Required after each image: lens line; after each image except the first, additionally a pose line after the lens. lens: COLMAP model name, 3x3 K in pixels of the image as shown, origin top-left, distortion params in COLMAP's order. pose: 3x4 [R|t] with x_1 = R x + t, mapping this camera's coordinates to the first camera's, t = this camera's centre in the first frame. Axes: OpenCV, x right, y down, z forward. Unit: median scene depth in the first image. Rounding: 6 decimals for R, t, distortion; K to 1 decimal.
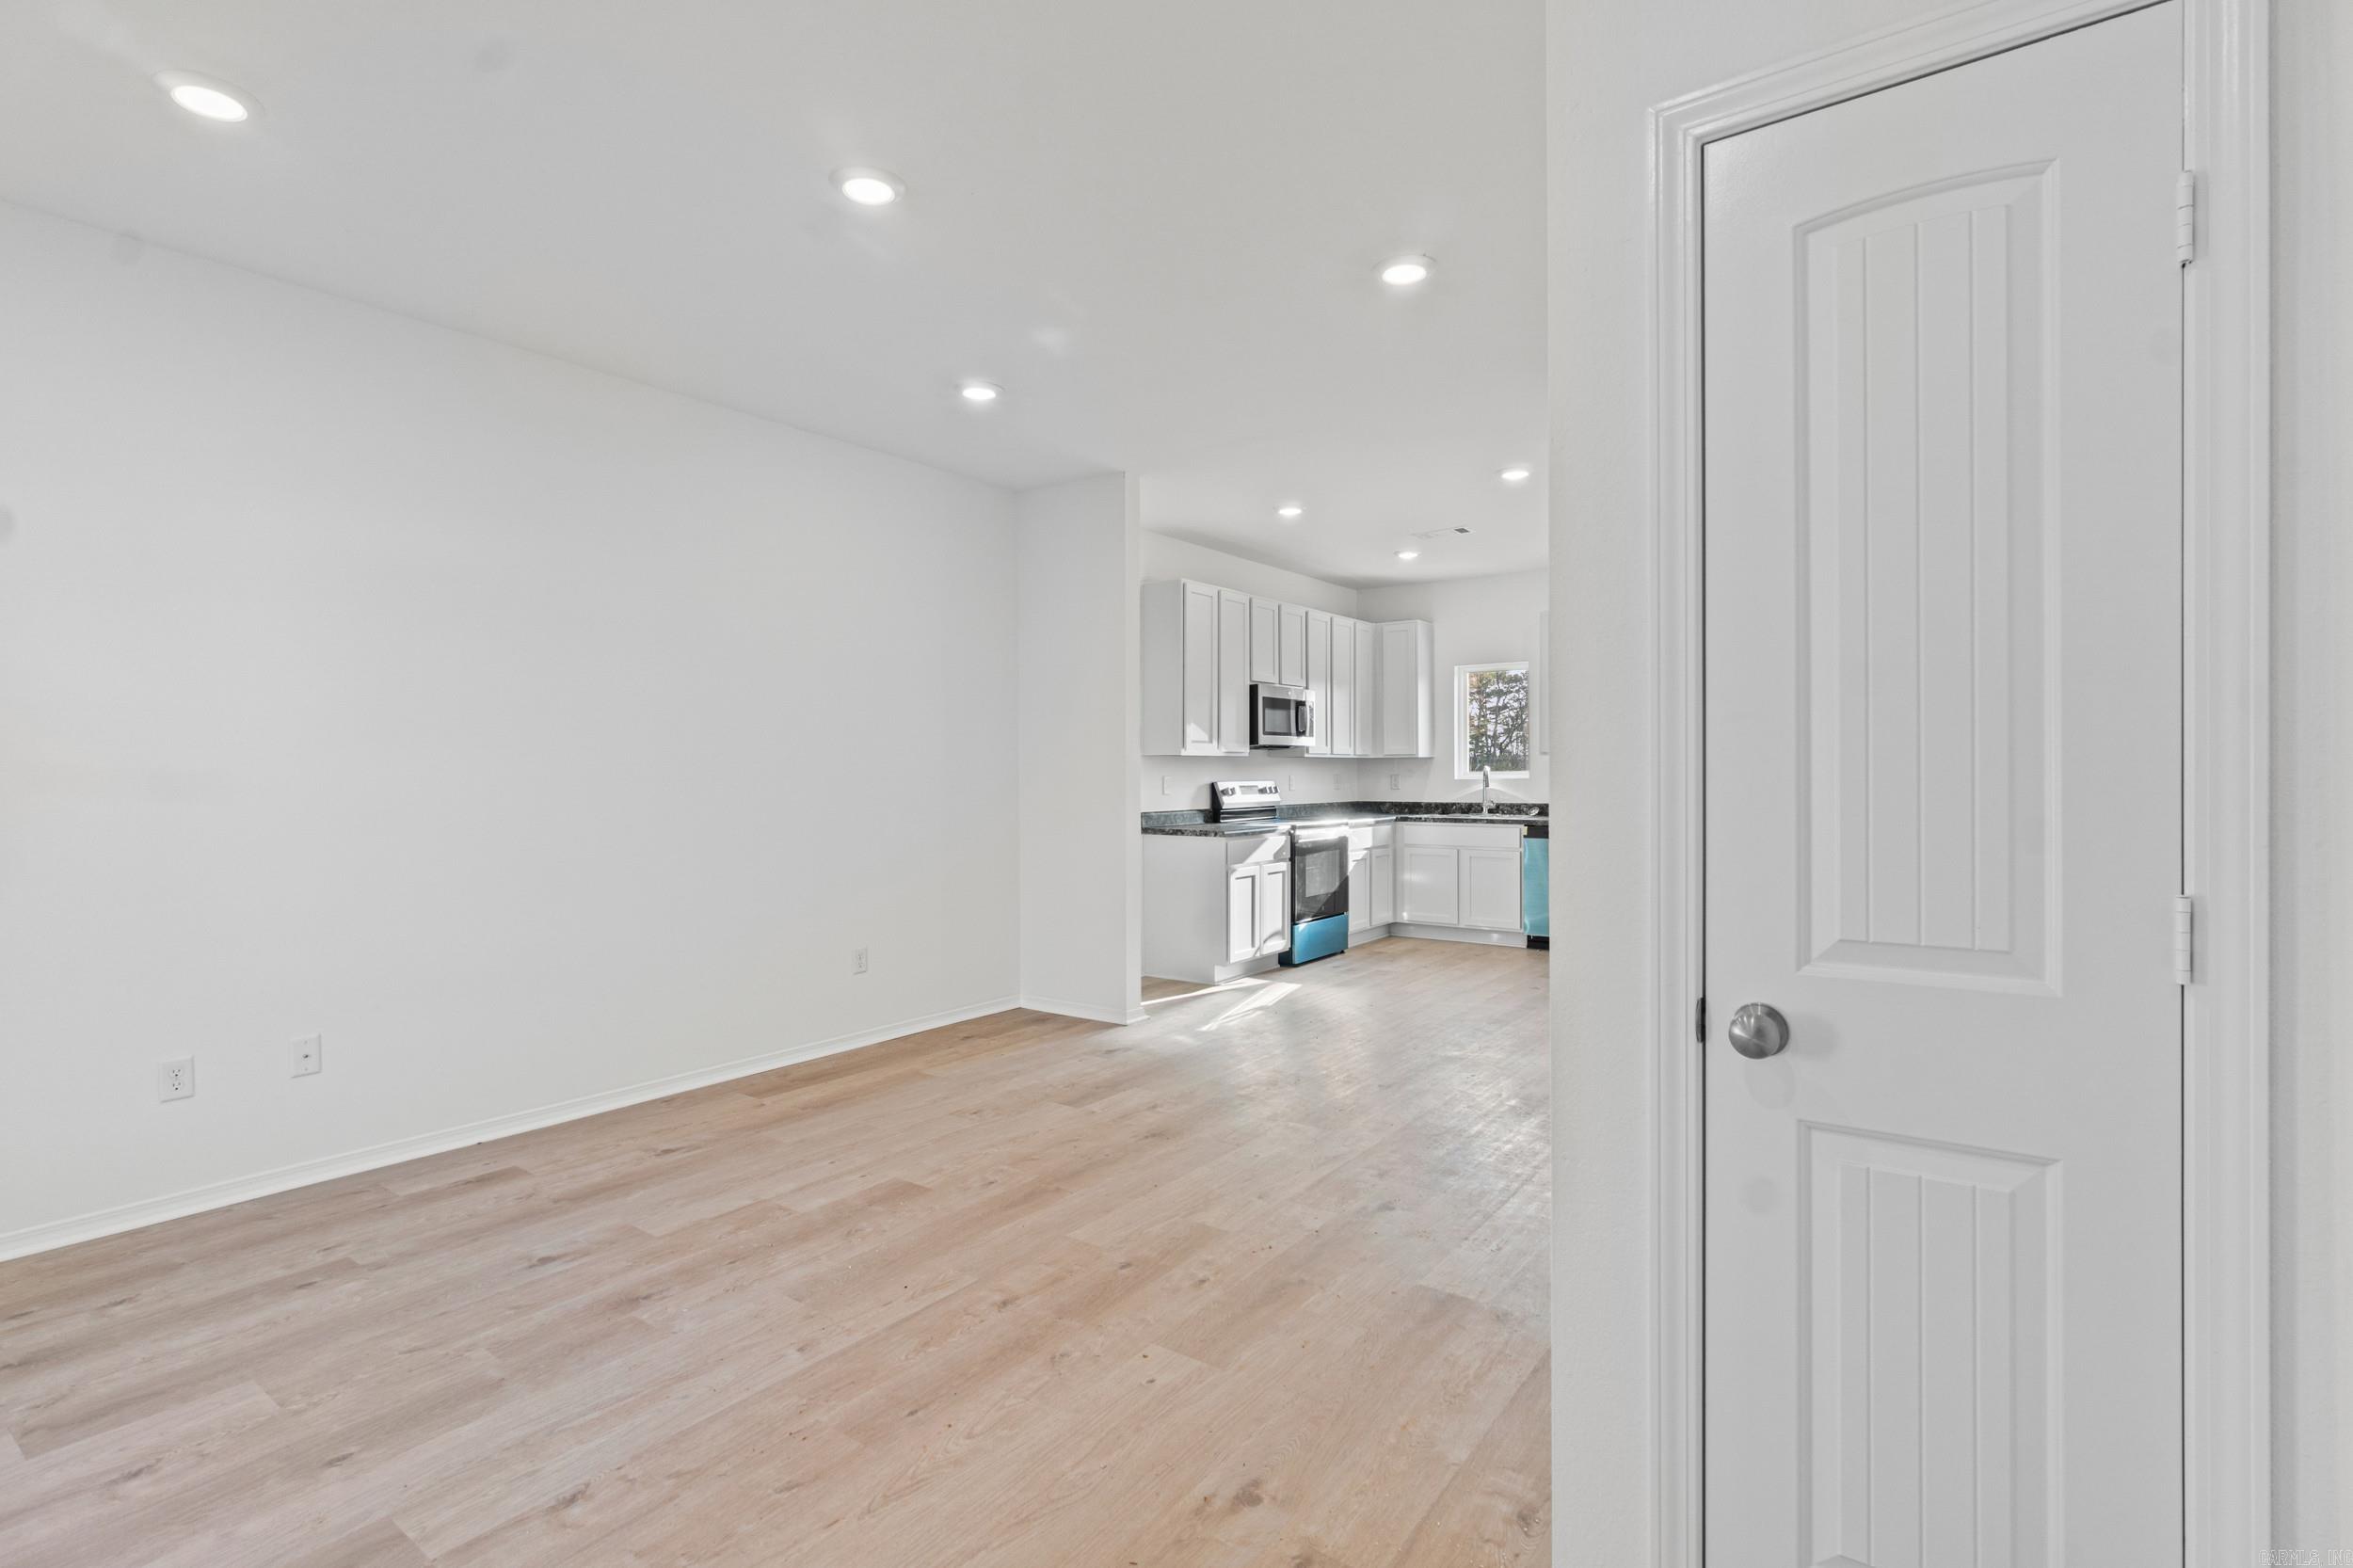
lens RADIAL K [[1090.9, 0, 1149.0], [0, 1090.9, 811.9], [0, 0, 1]] dist [-0.004984, 0.001340]
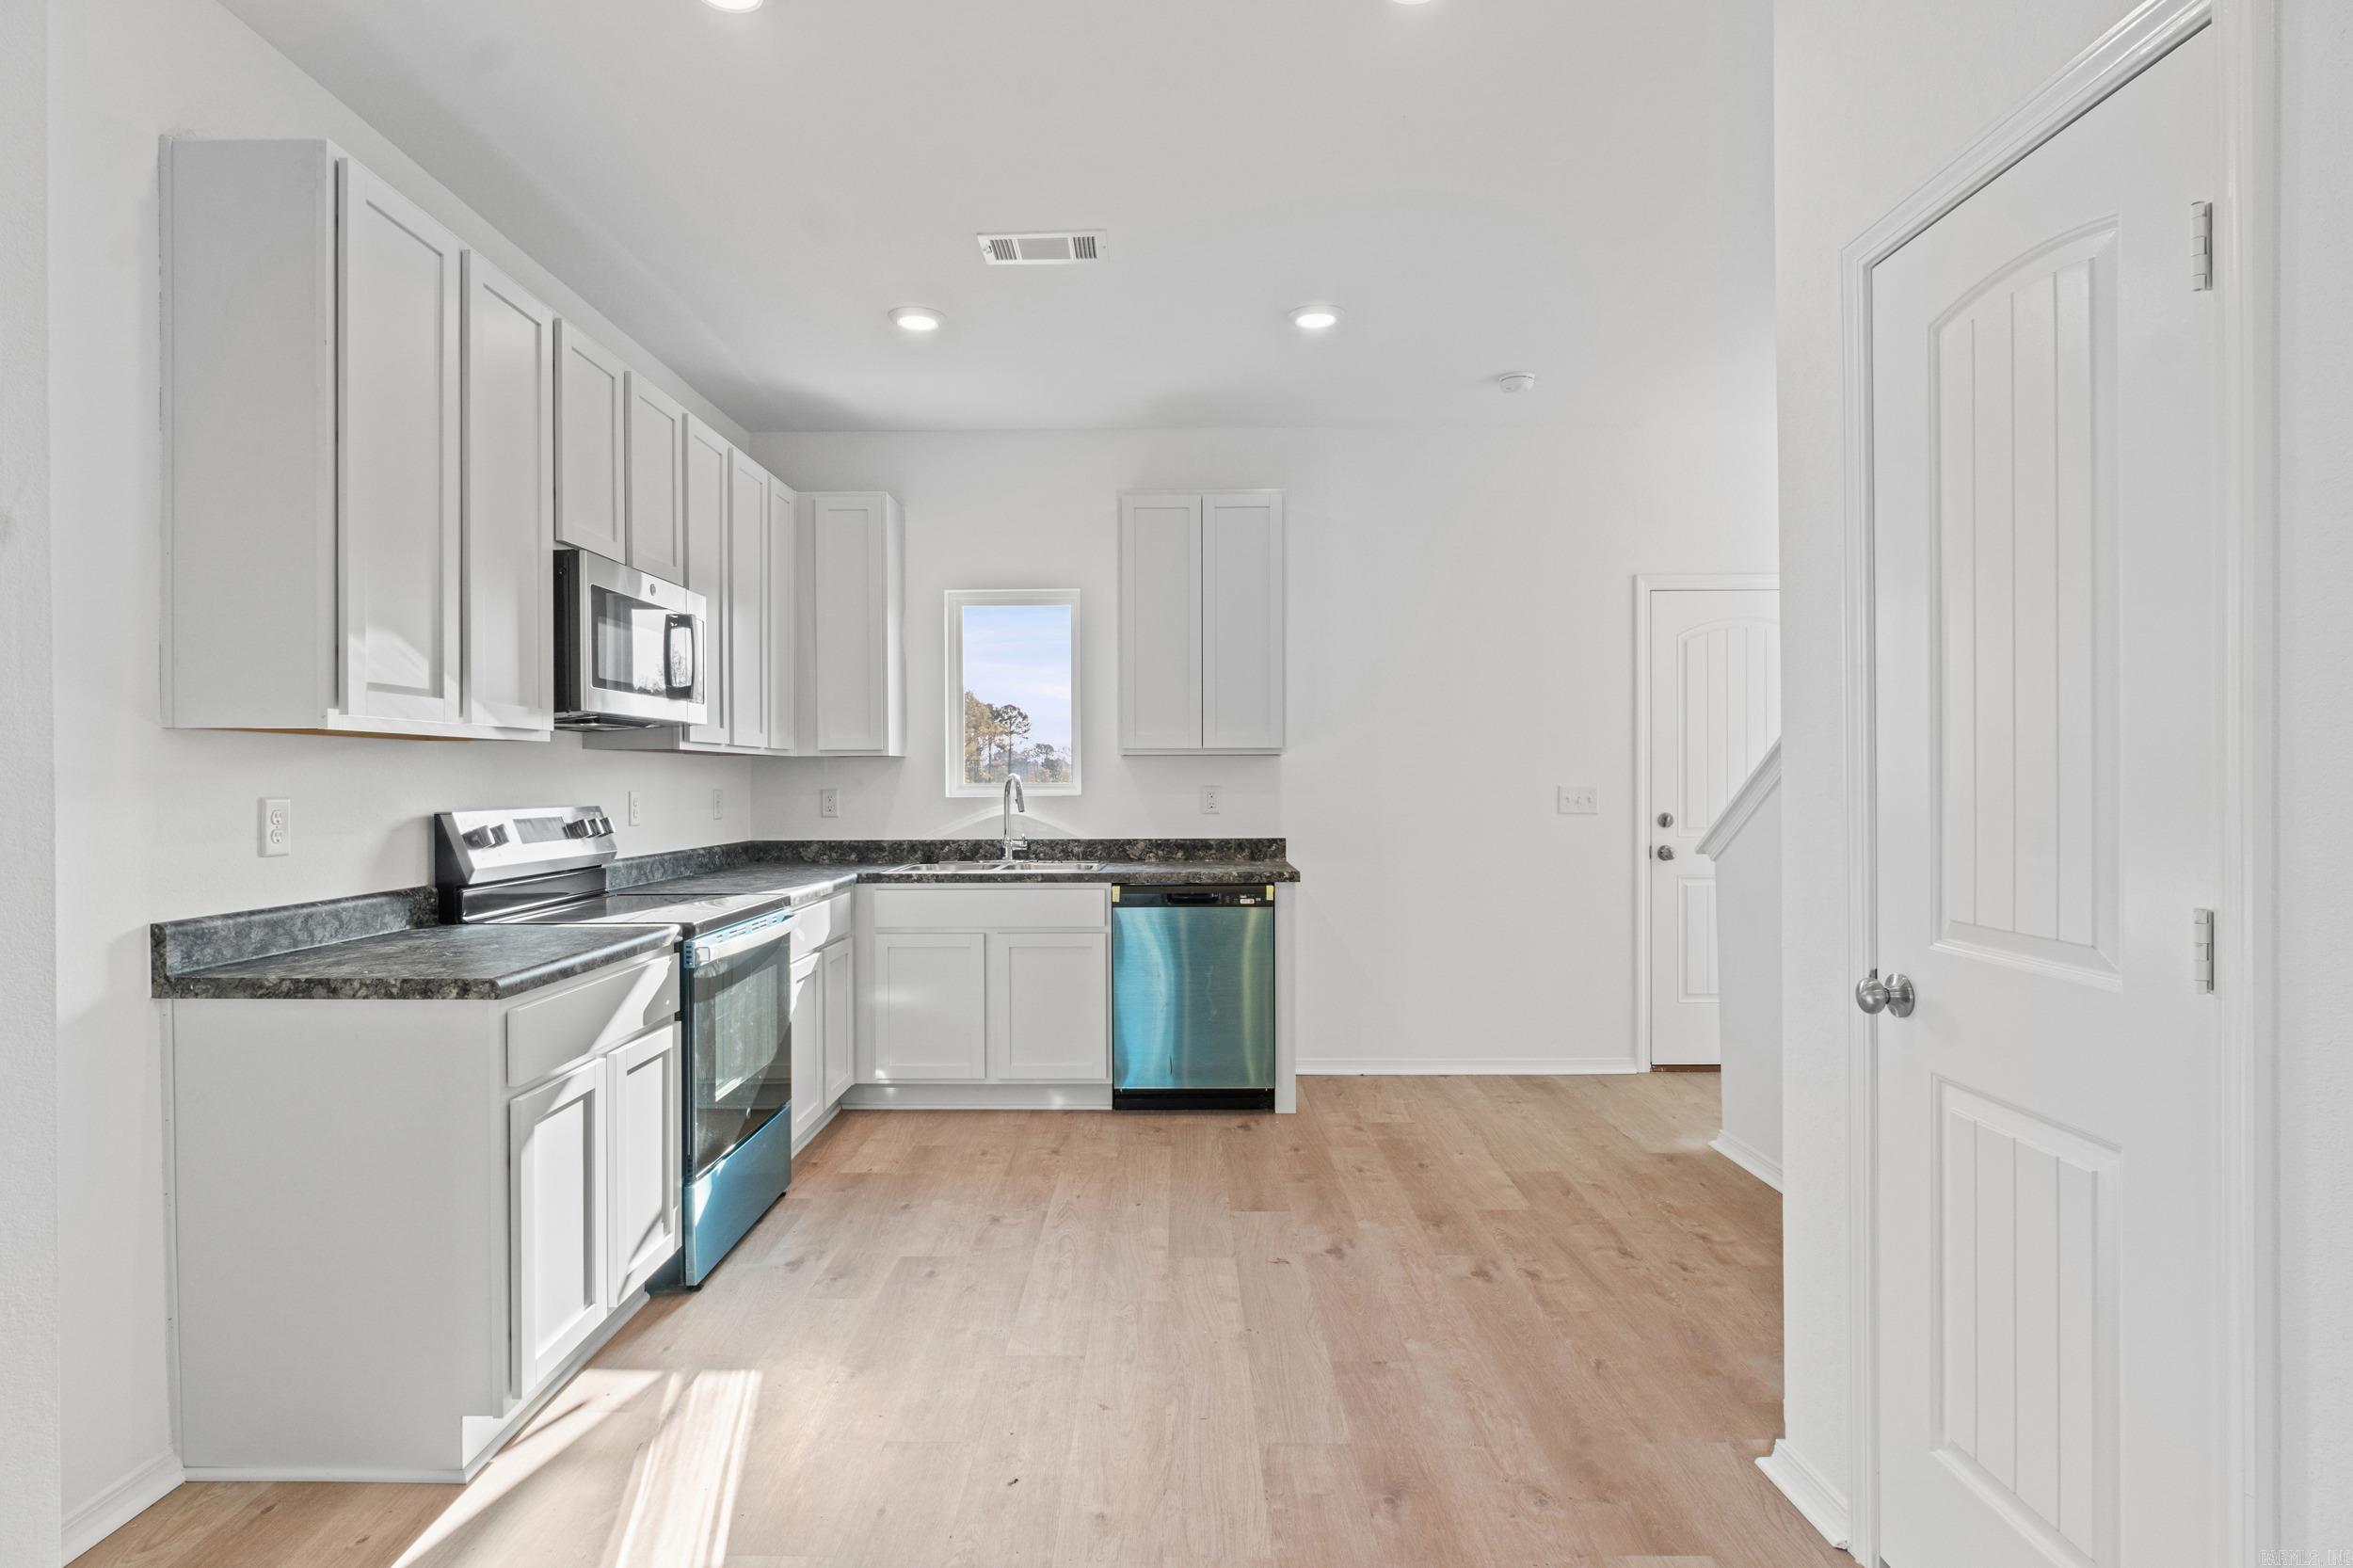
lens RADIAL K [[1198.3, 0, 1153.3], [0, 1198.3, 781.1], [0, 0, 1]] dist [0.000748, -0.001888]
pose [[0.811813, -0.000646, 0.583918, 0.038458], [0.023809, 0.999204, -0.031996, -0.038441], [-0.583433, 0.039877, 0.811182, 1.070679]]
